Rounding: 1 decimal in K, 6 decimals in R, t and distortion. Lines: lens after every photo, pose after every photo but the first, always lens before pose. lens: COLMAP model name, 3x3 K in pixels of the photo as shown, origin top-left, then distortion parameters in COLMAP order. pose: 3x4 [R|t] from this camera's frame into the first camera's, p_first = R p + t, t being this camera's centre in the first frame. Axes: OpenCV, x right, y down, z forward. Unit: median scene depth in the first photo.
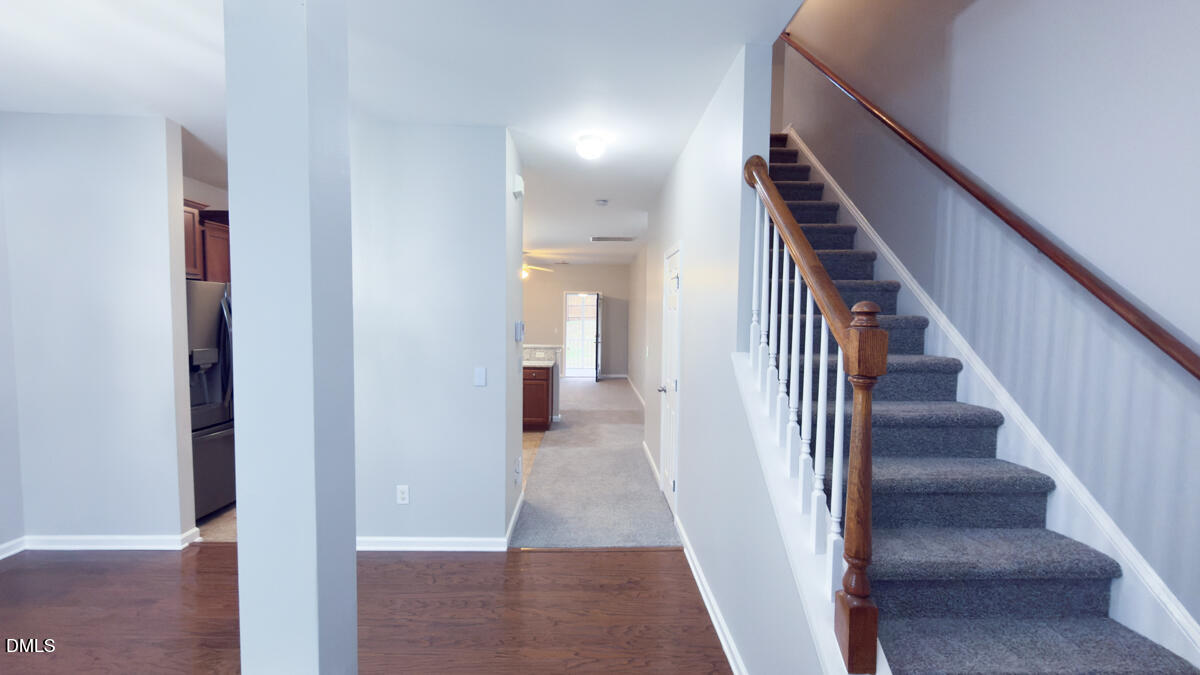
lens RADIAL K [[471.5, 0, 600.0], [0, 471.5, 337.5], [0, 0, 1]] dist [0.000766, 0.000045]
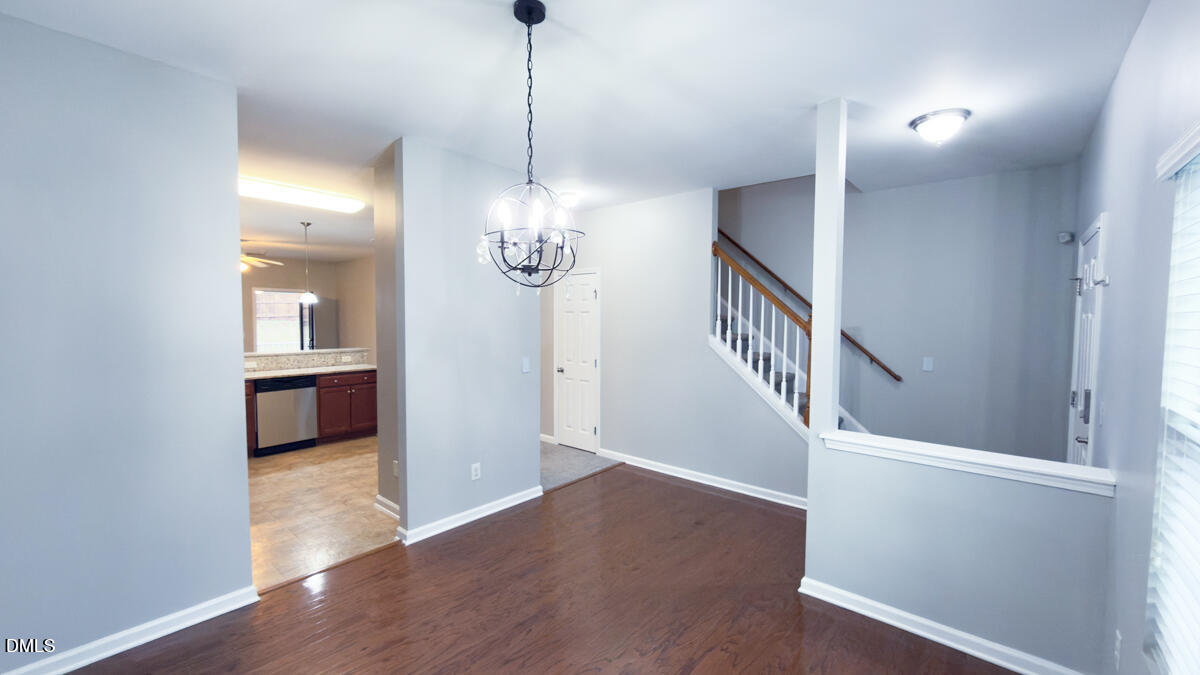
lens RADIAL K [[471.5, 0, 600.0], [0, 471.5, 337.5], [0, 0, 1]] dist [0.000766, 0.000045]
pose [[0.663113, -0.037024, 0.747603, -1.059559], [0.036875, 0.999179, 0.016775, -0.006415], [-0.747610, 0.016444, 0.663934, -0.008912]]
